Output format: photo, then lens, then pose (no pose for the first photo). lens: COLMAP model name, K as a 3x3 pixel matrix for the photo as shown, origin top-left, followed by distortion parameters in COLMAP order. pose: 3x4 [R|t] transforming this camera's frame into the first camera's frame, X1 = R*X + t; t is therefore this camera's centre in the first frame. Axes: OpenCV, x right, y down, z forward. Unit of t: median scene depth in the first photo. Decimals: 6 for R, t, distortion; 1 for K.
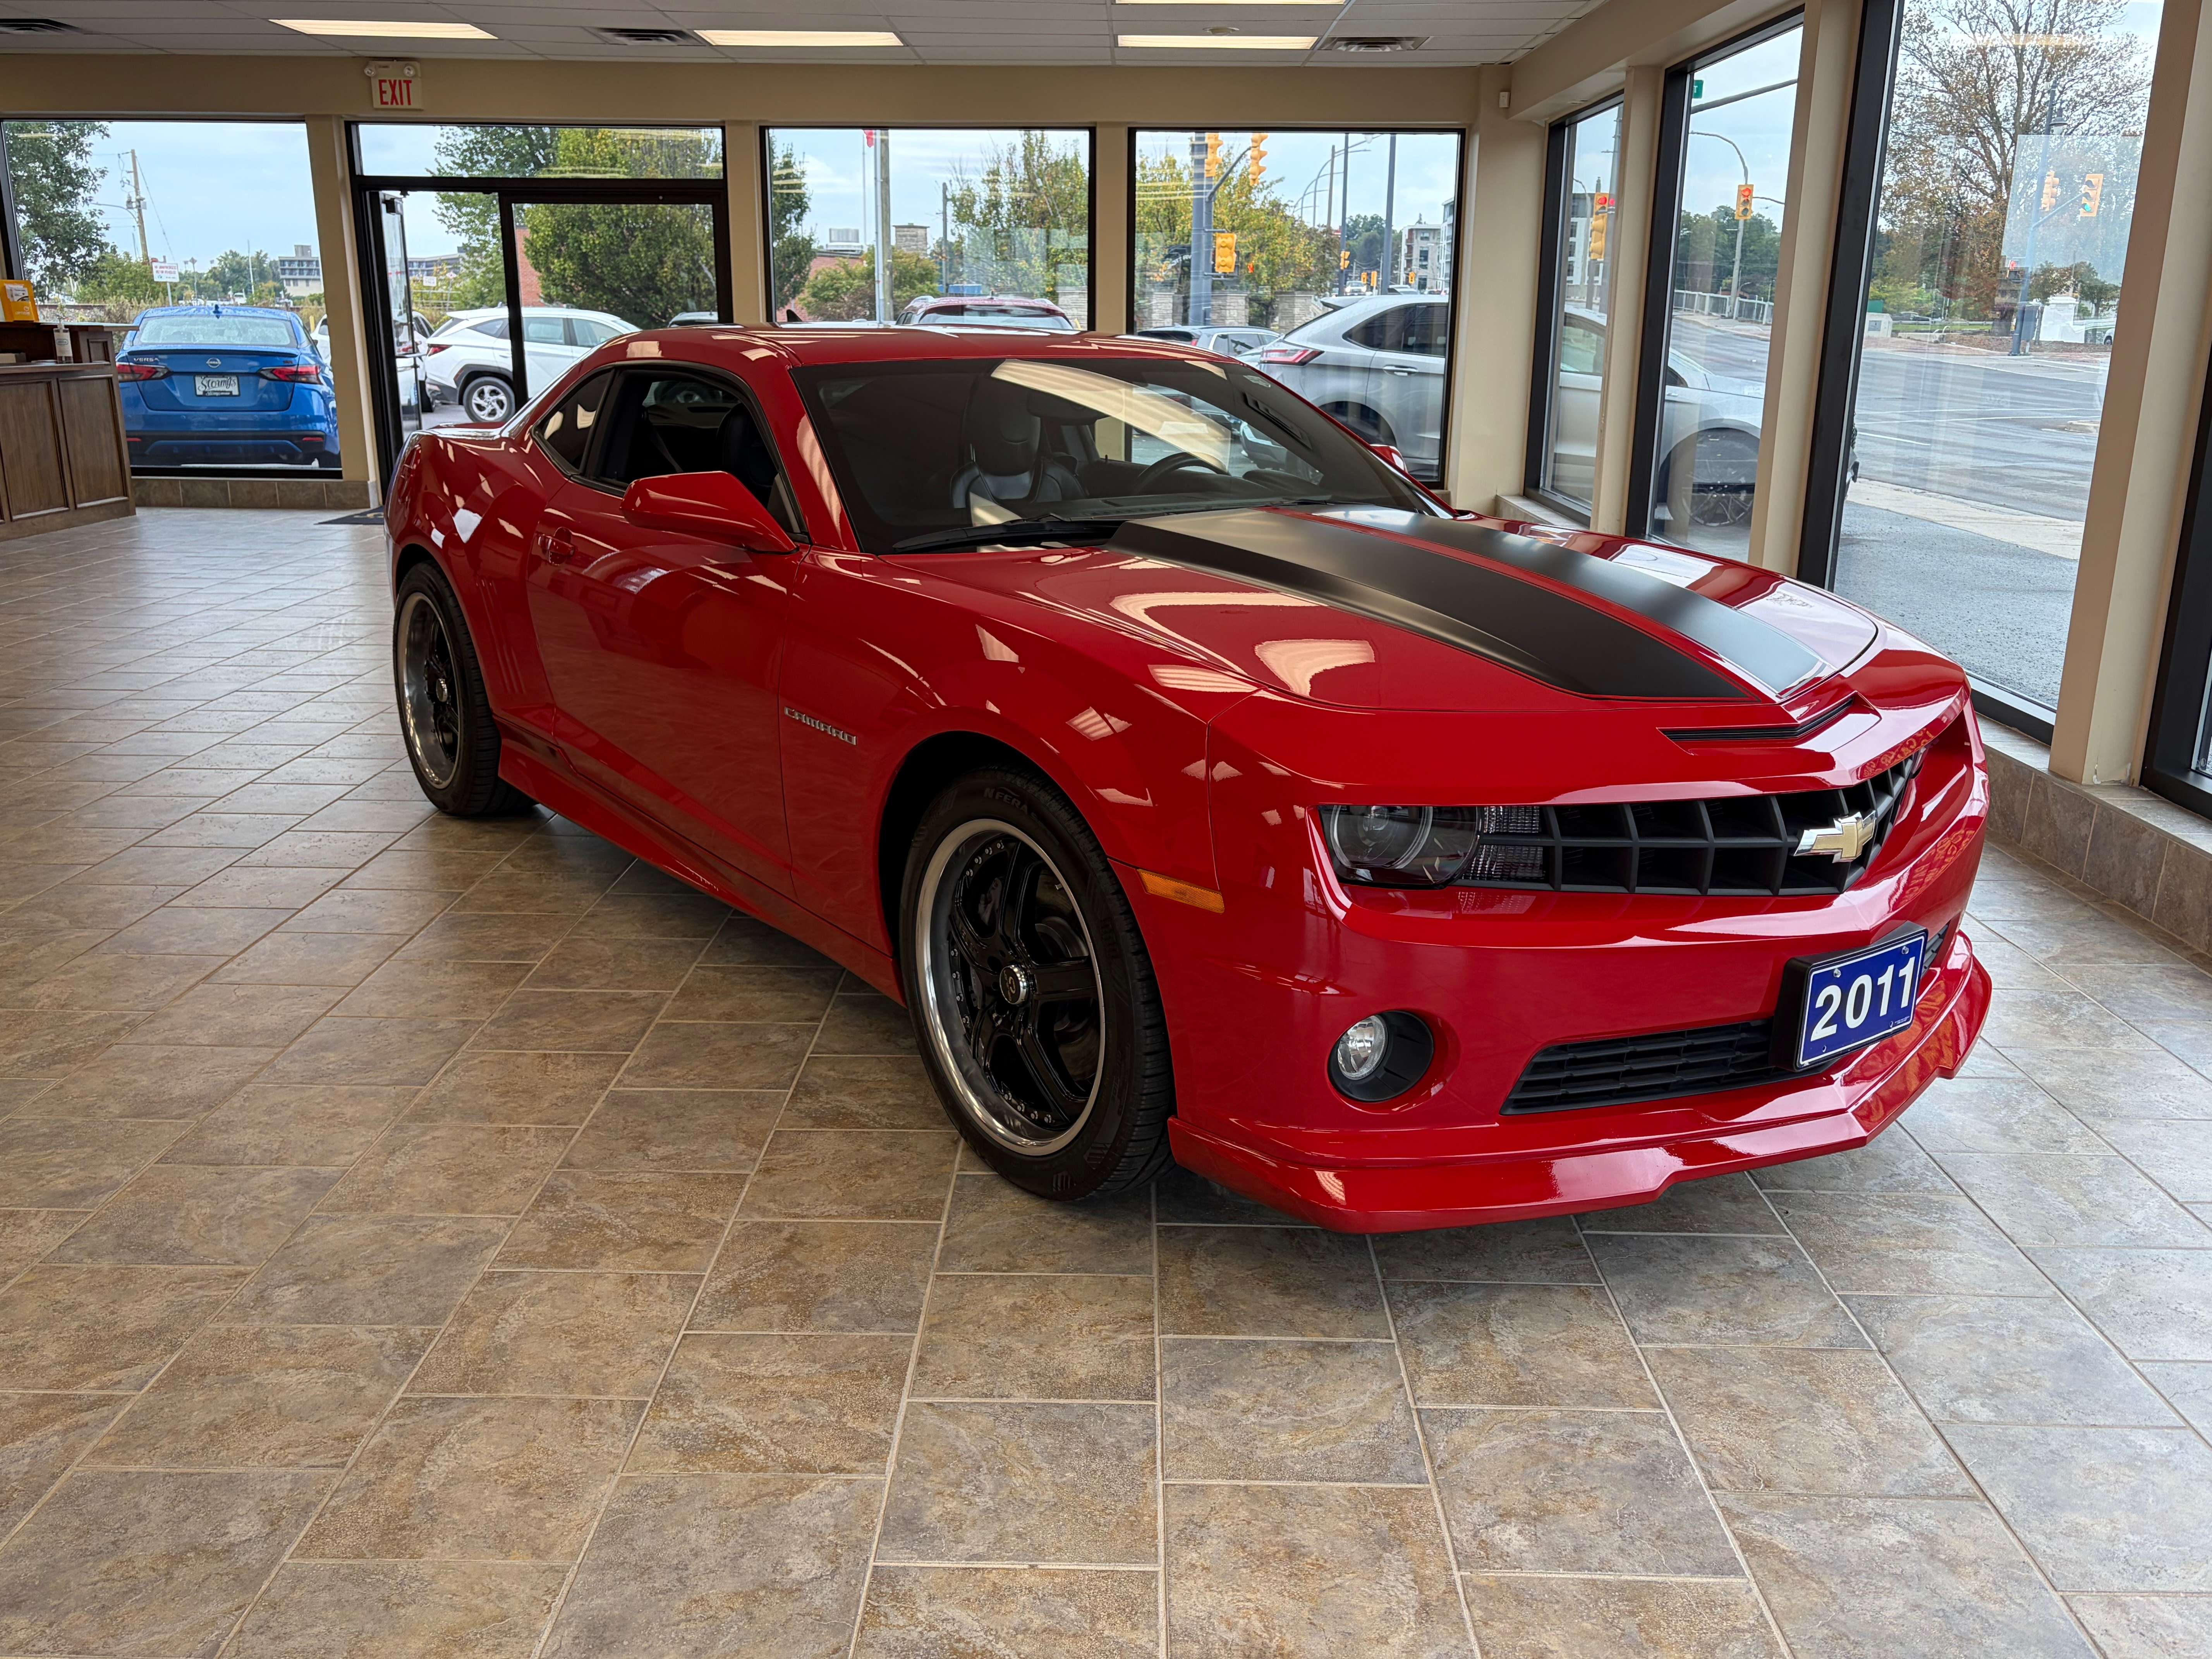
lens RADIAL K [[1849.3, 0, 1106.0], [0, 1849.3, 829.5], [0, 0, 1]] dist [0.010651, 0.013574]
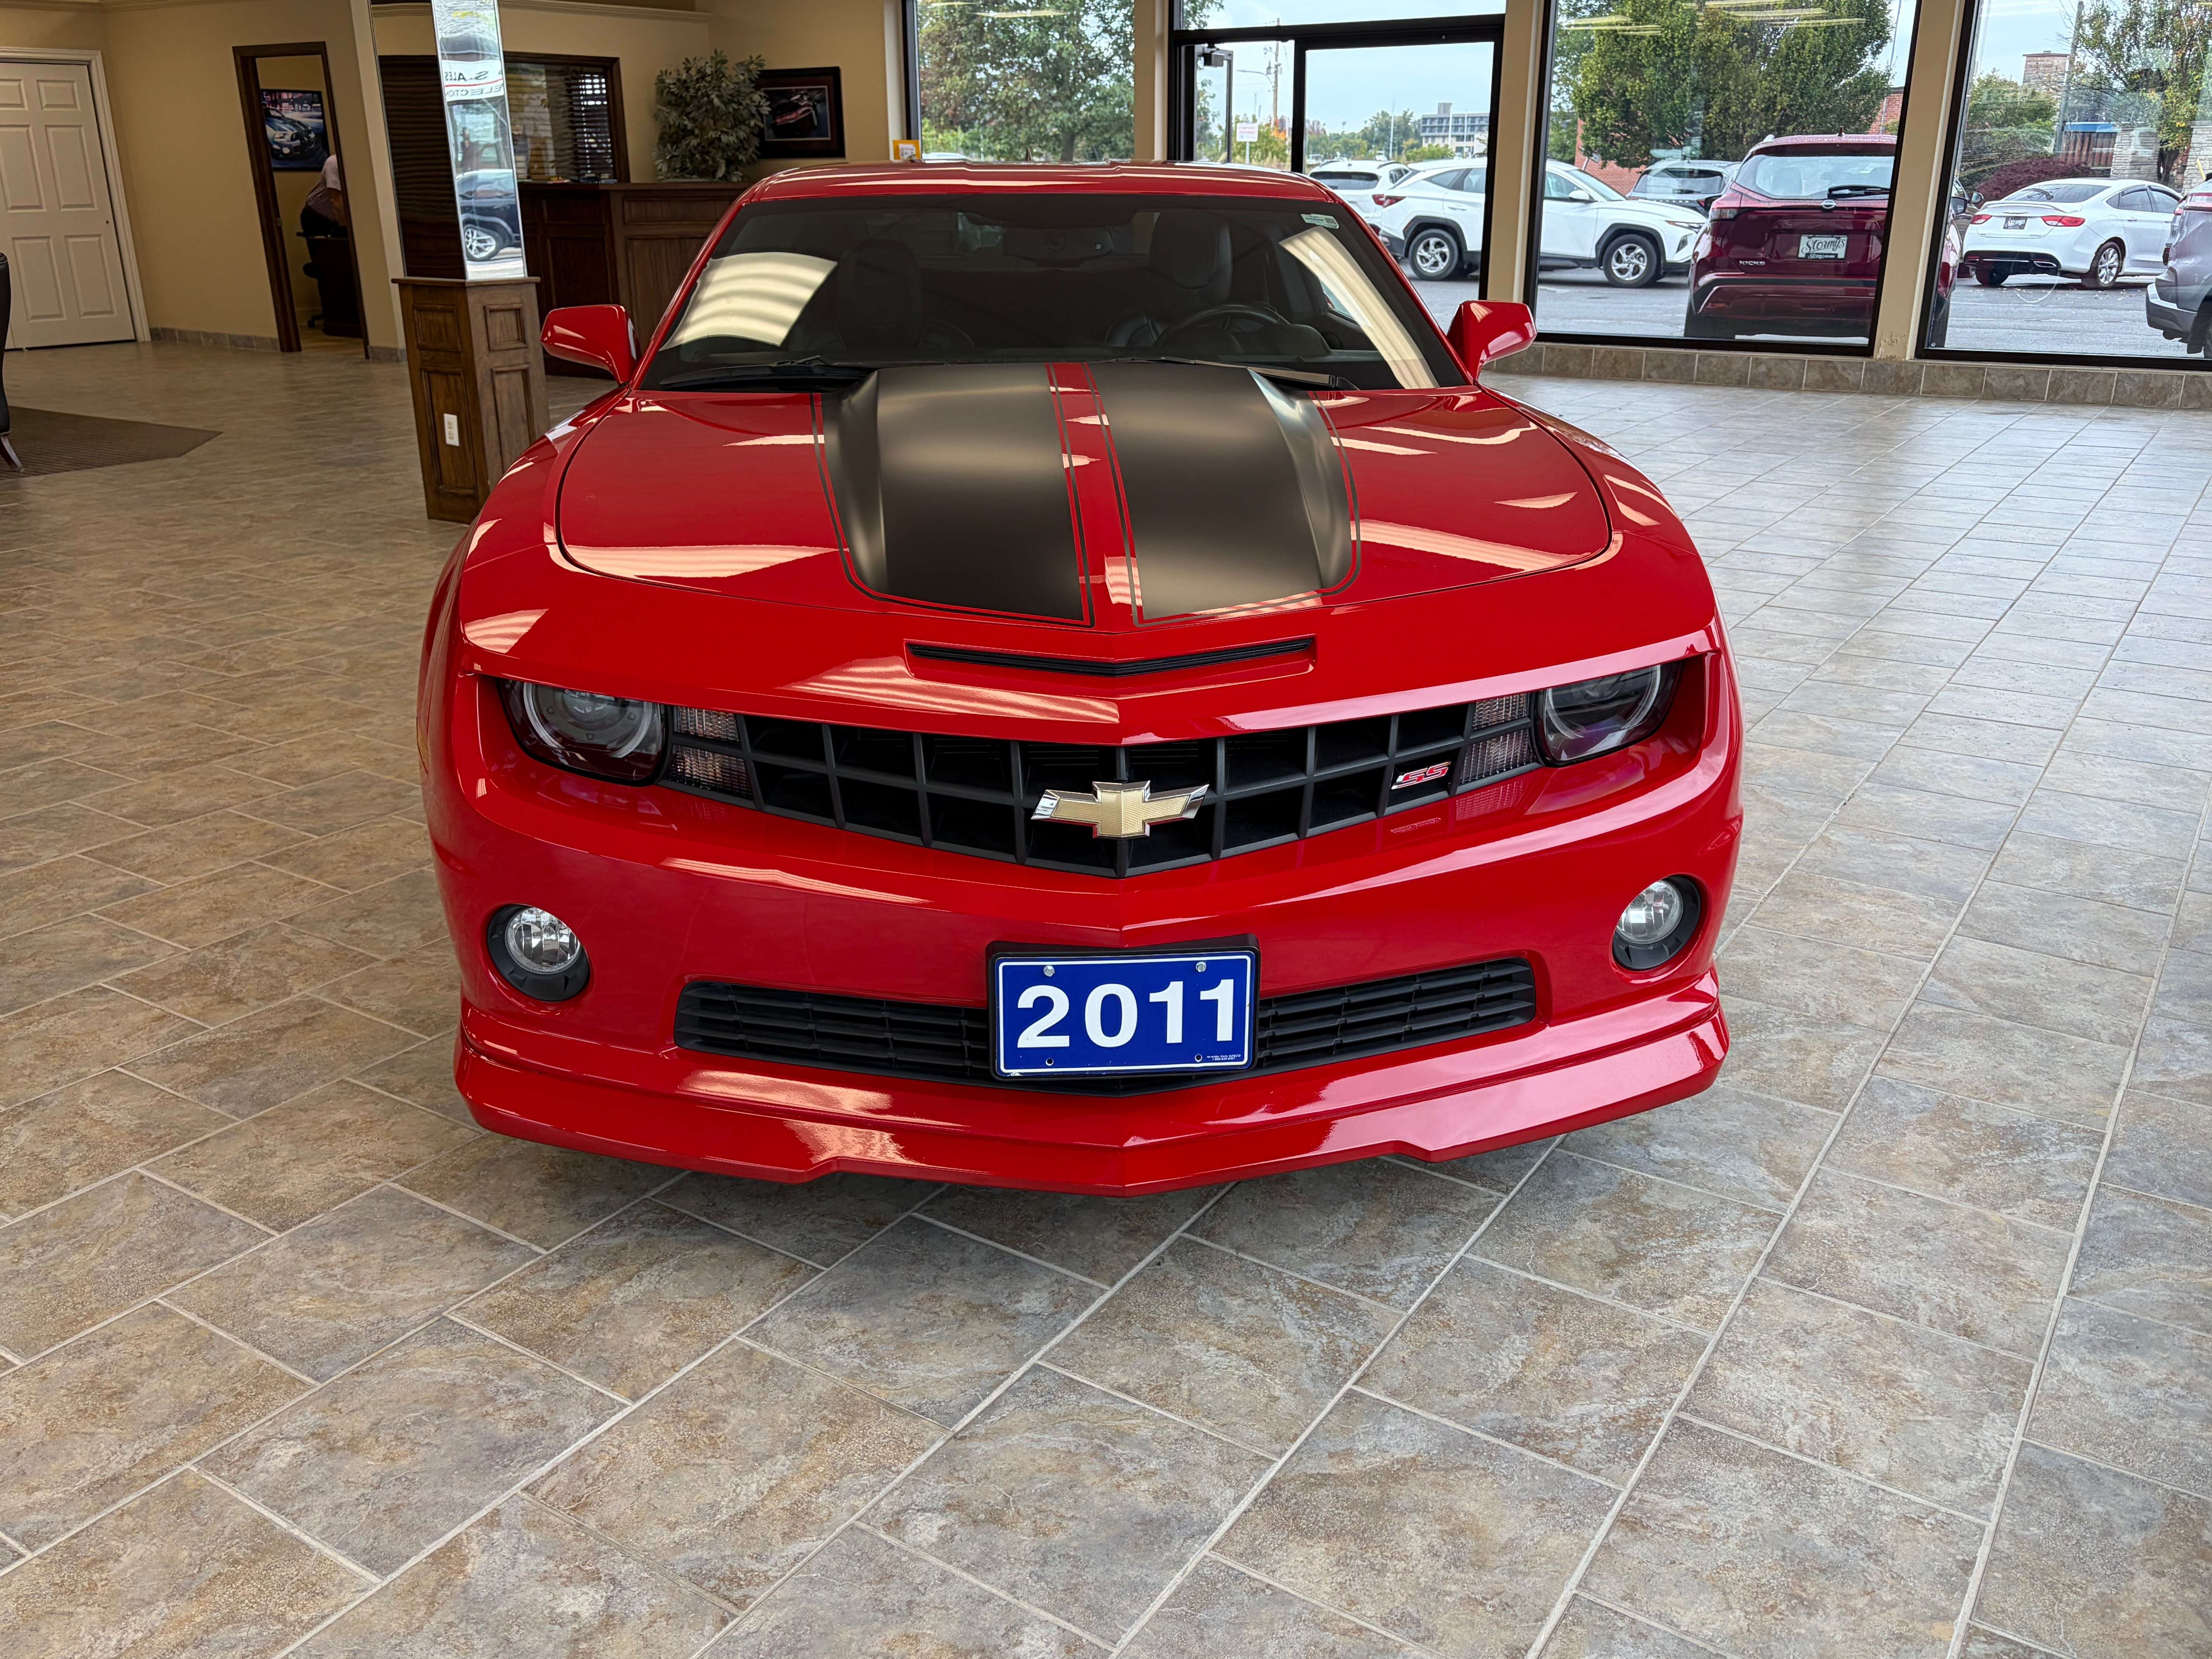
lens RADIAL K [[1849.3, 0, 1106.0], [0, 1849.3, 829.5], [0, 0, 1]] dist [0.010651, 0.013574]
pose [[0.846366, 0.168725, -0.505170, 0.768759], [-0.131878, 0.985348, 0.108152, -0.067709], [0.516017, -0.024915, 0.856216, 0.322535]]
